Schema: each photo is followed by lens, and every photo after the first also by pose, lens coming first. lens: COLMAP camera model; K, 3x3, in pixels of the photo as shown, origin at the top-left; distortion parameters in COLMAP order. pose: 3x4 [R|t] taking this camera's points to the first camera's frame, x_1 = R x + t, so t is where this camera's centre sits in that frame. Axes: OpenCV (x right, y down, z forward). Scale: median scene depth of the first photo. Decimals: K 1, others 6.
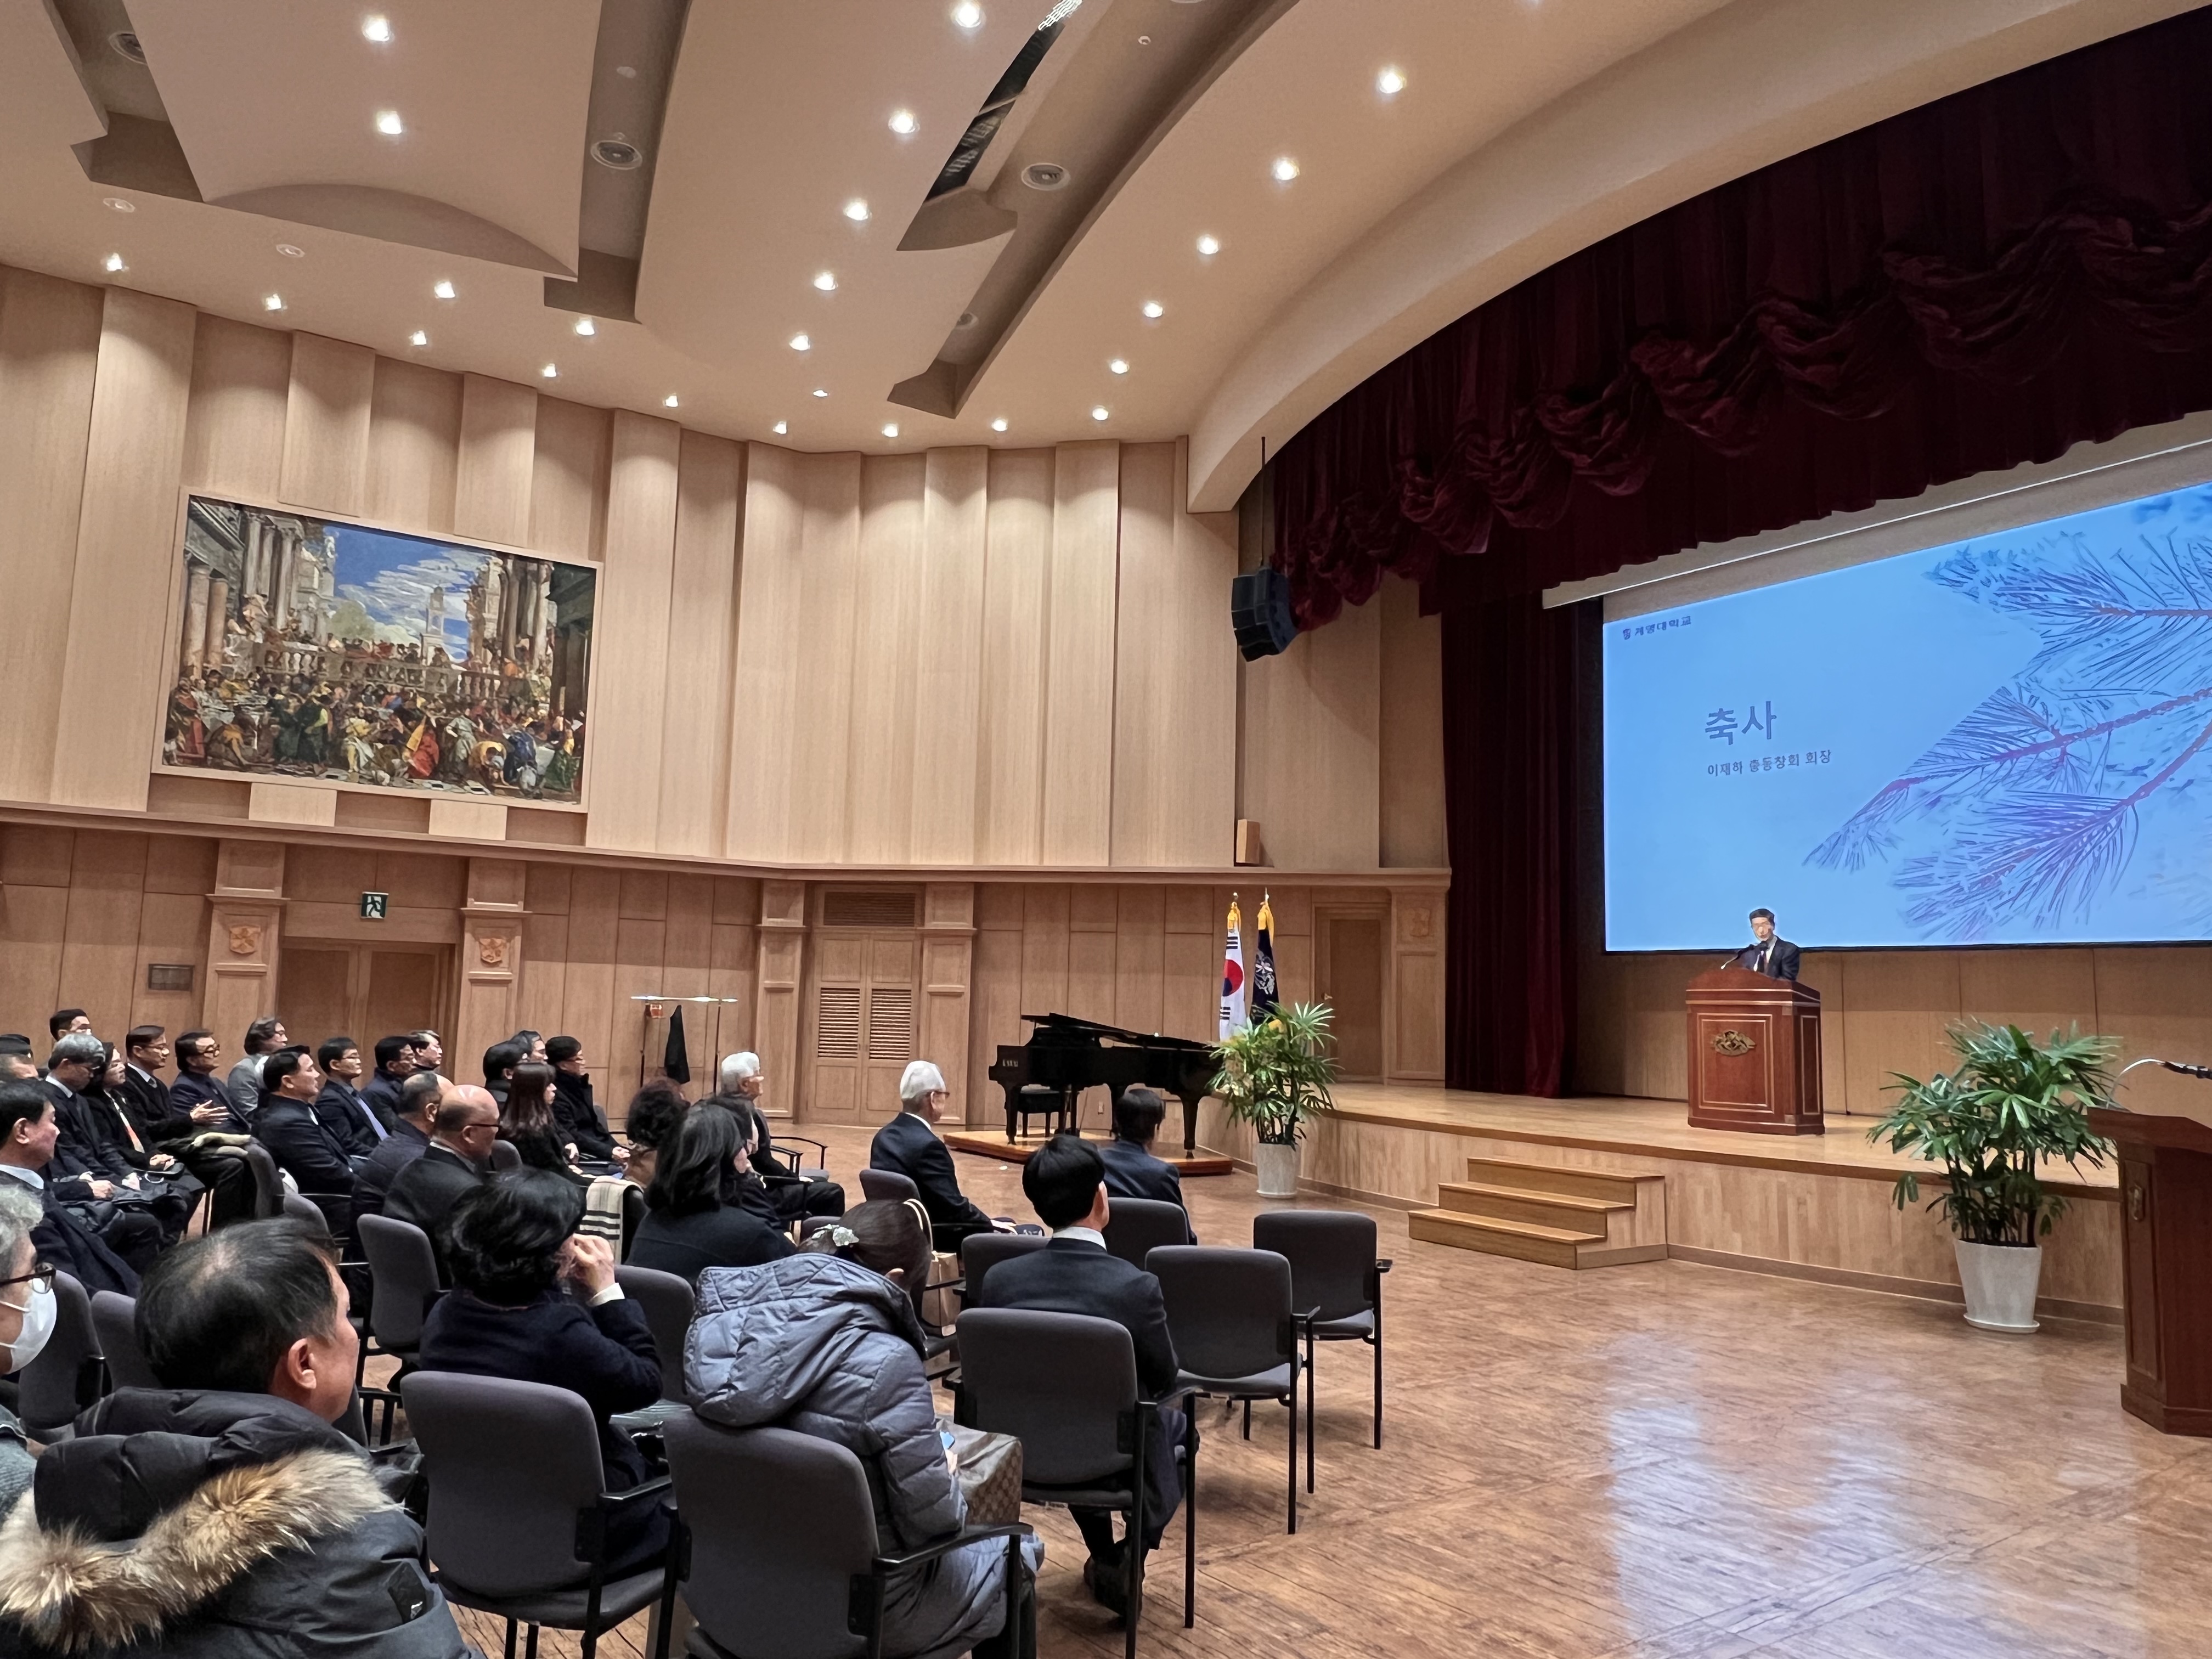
lens RADIAL K [[1495.8, 0, 1097.4], [0, 1495.8, 830.5], [0, 0, 1]] dist [0.005877, -0.006793]
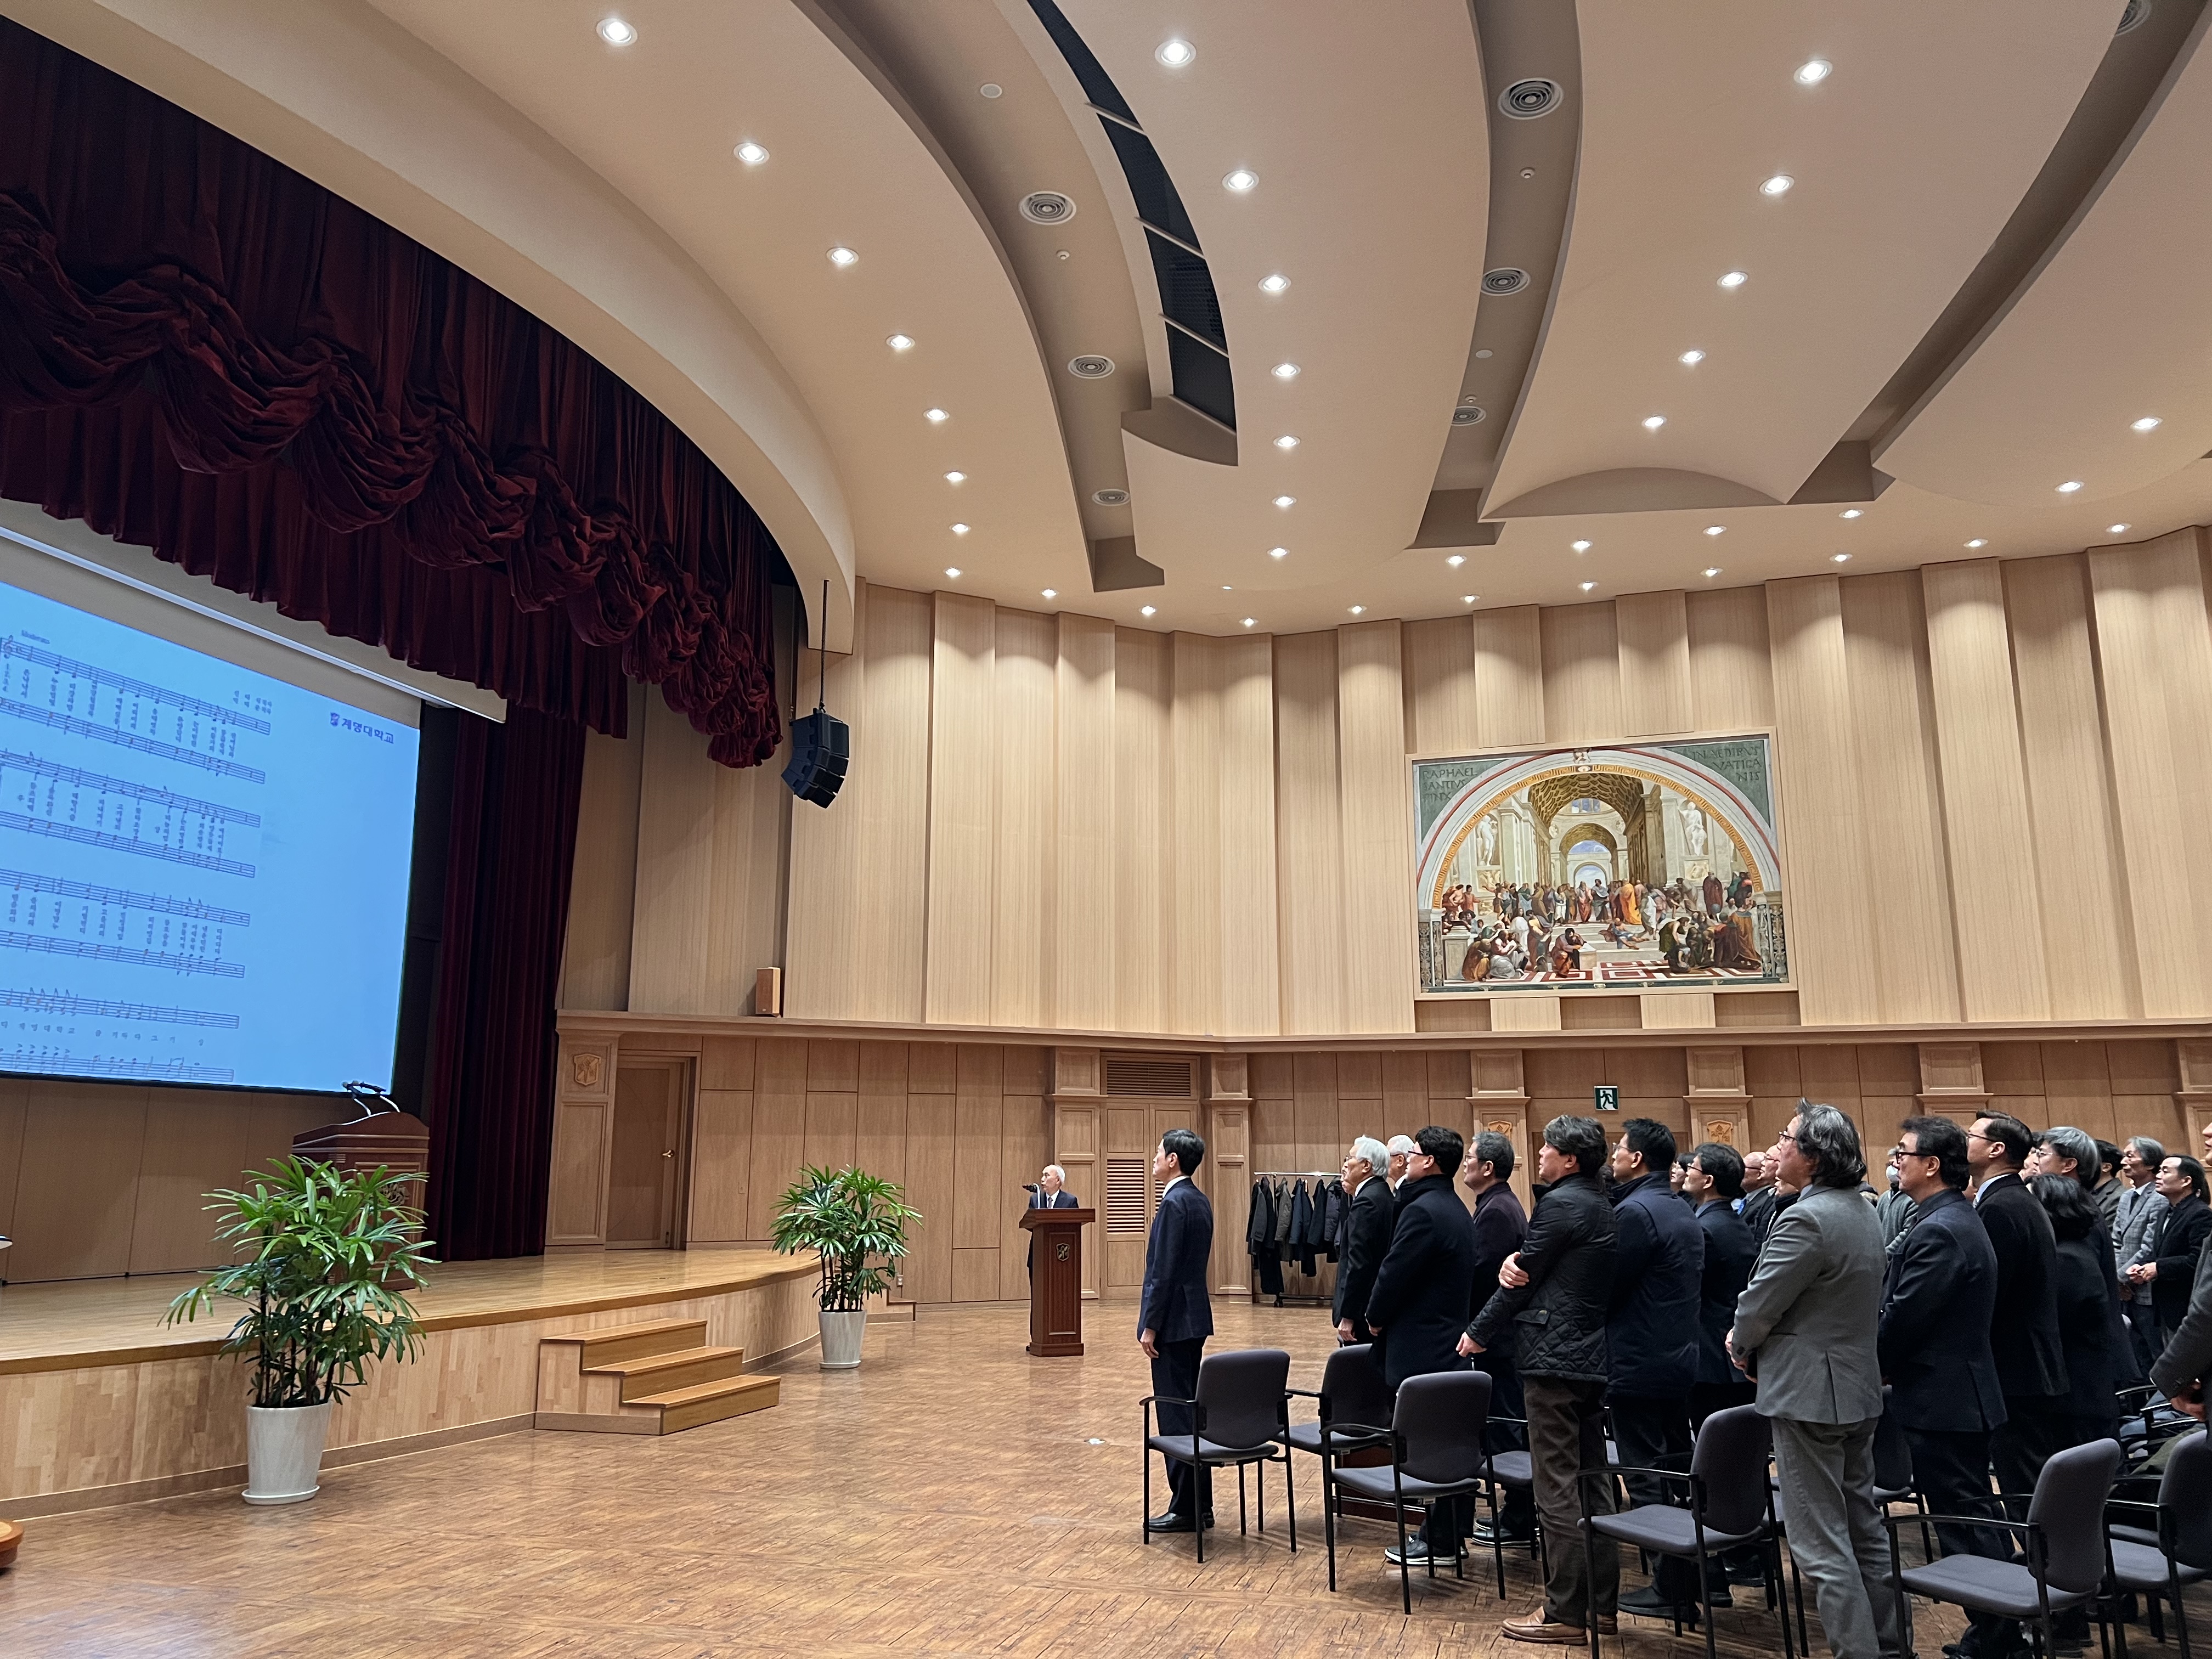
lens RADIAL K [[1657.8, 0, 1096.6], [0, 1657.8, 832.6], [0, 0, 1]] dist [0.076797, -0.089617]
pose [[-0.607217, 0.131483, 0.783582, -0.508723], [-0.111767, 0.962271, -0.248078, 0.101759], [-0.786636, -0.238216, -0.569612, 0.976245]]
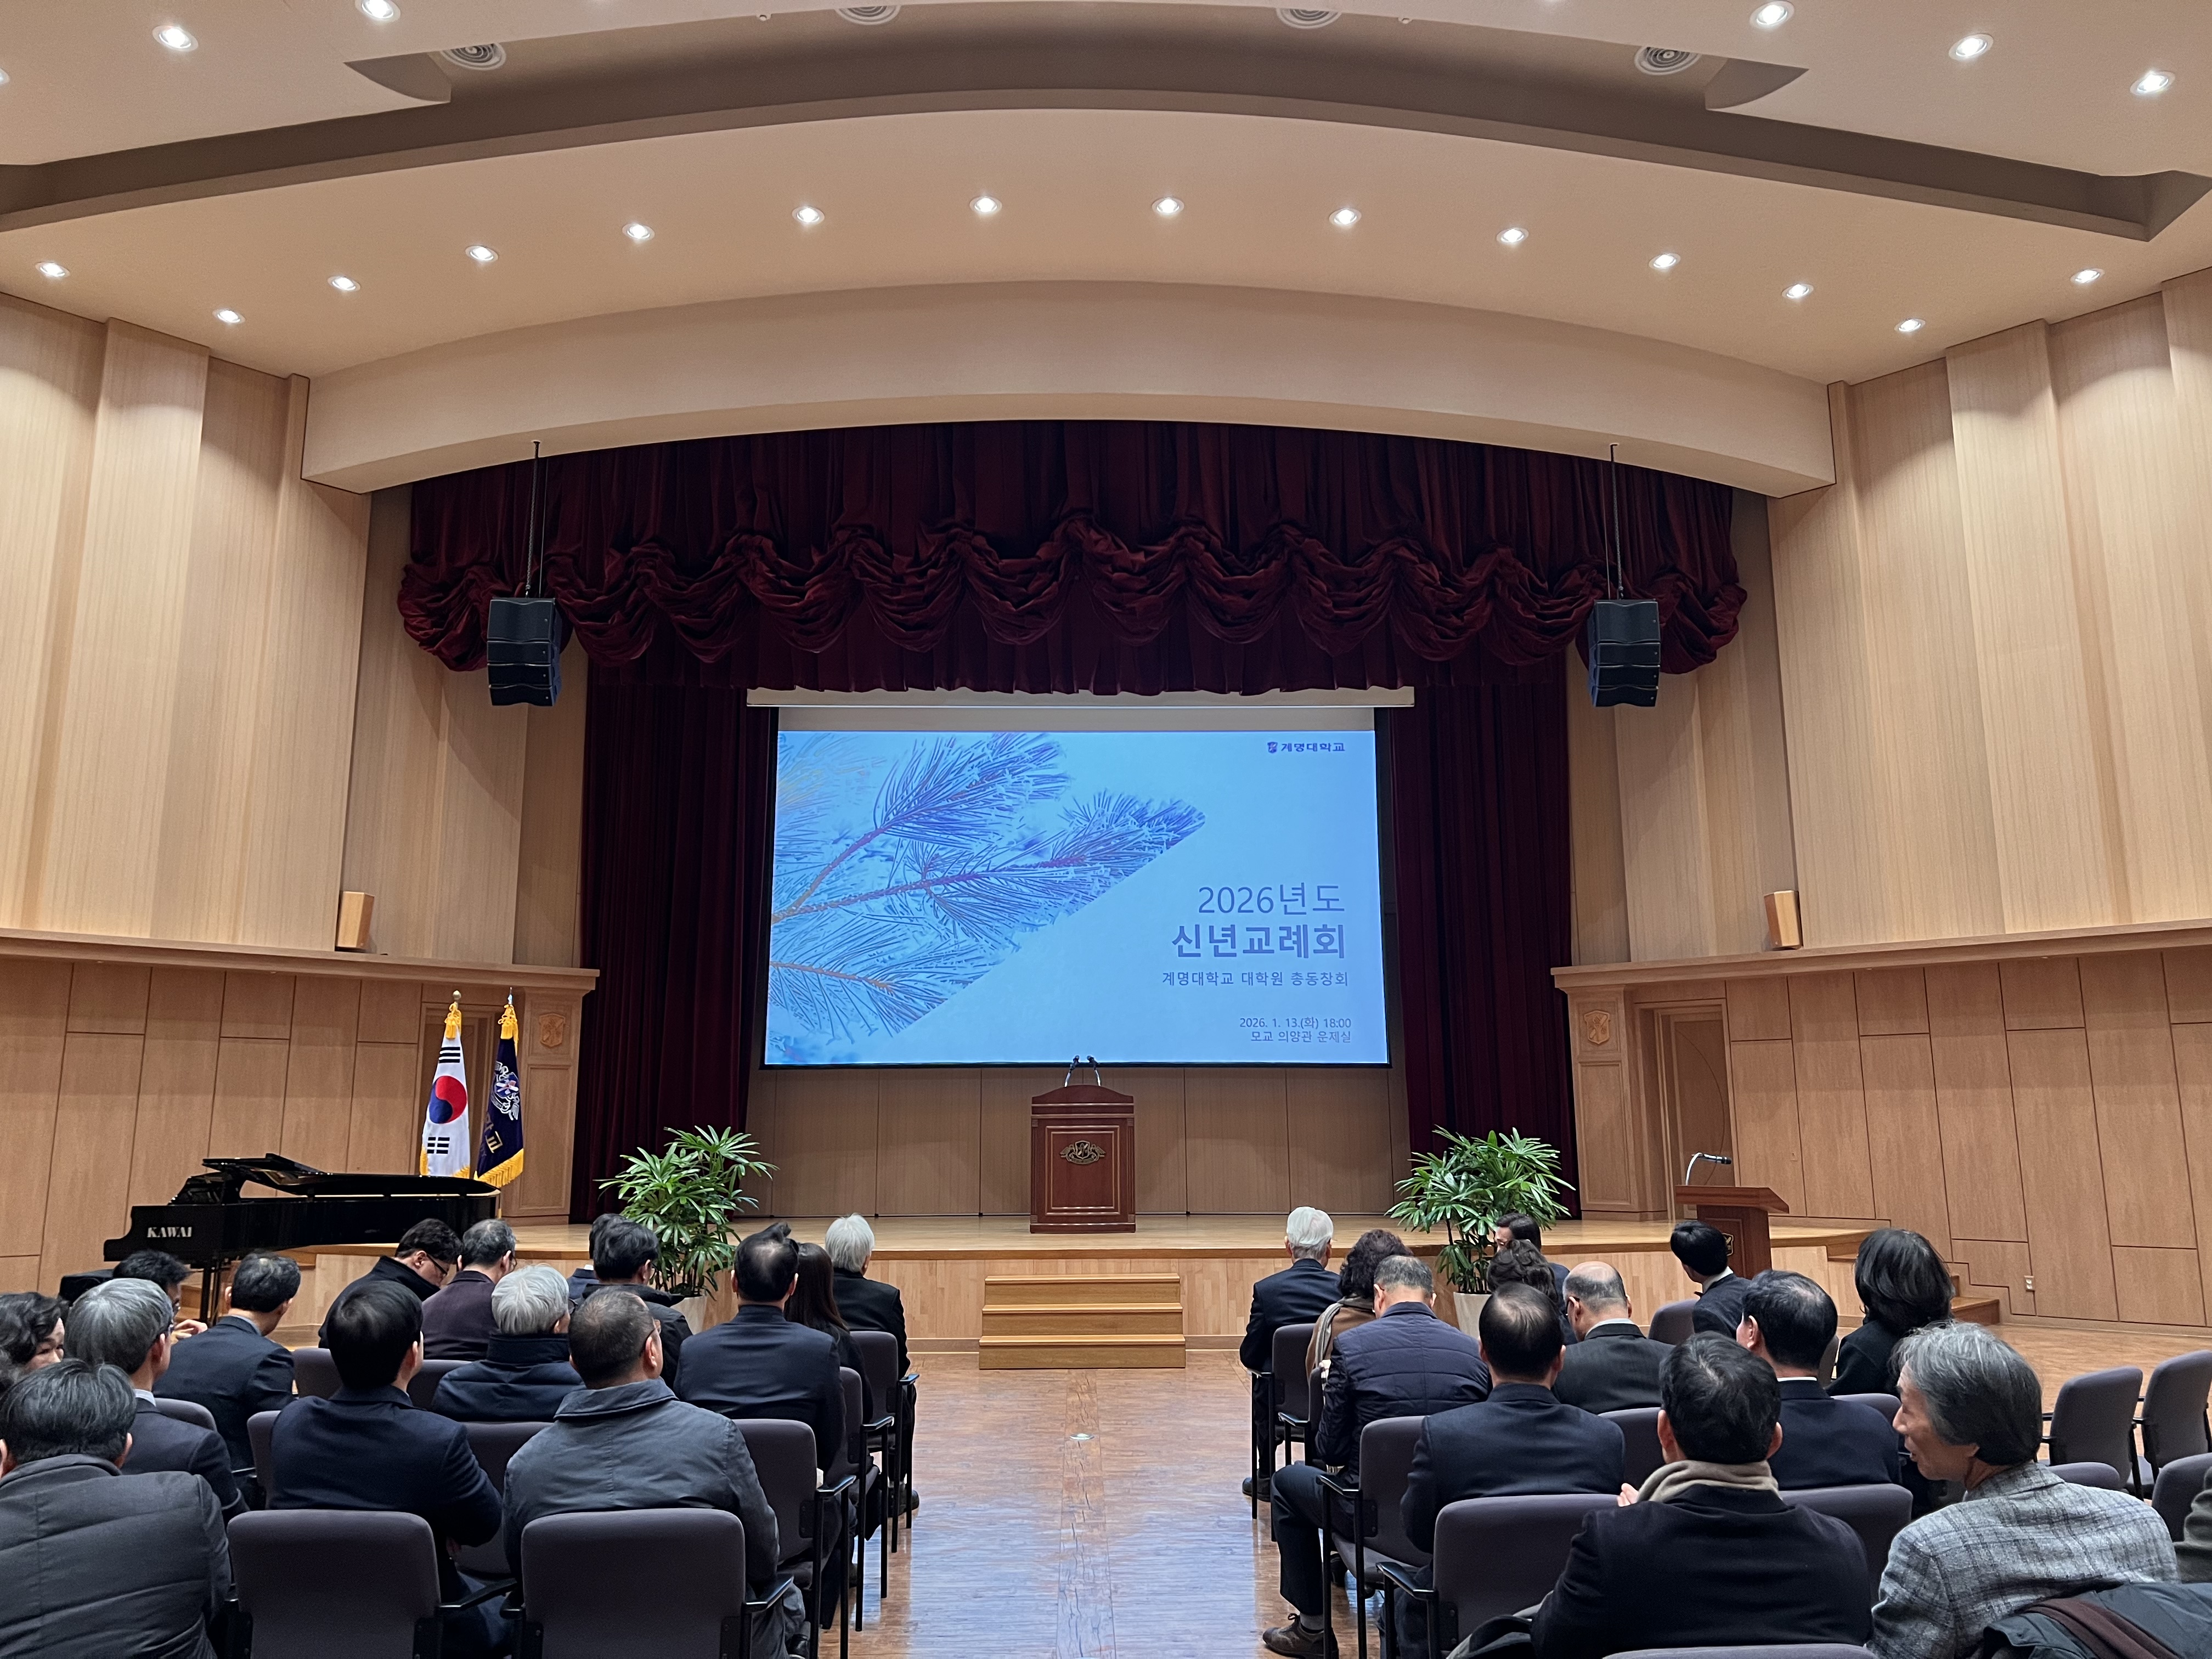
lens RADIAL K [[1657.8, 0, 1096.7], [0, 1657.8, 818.3], [0, 0, 1]] dist [0.076797, -0.089617]
pose [[0.554779, 0.126583, 0.822312, -0.470475], [-0.080046, 0.991894, -0.098683, 0.011412], [-0.828138, -0.011076, 0.560415, 0.222519]]
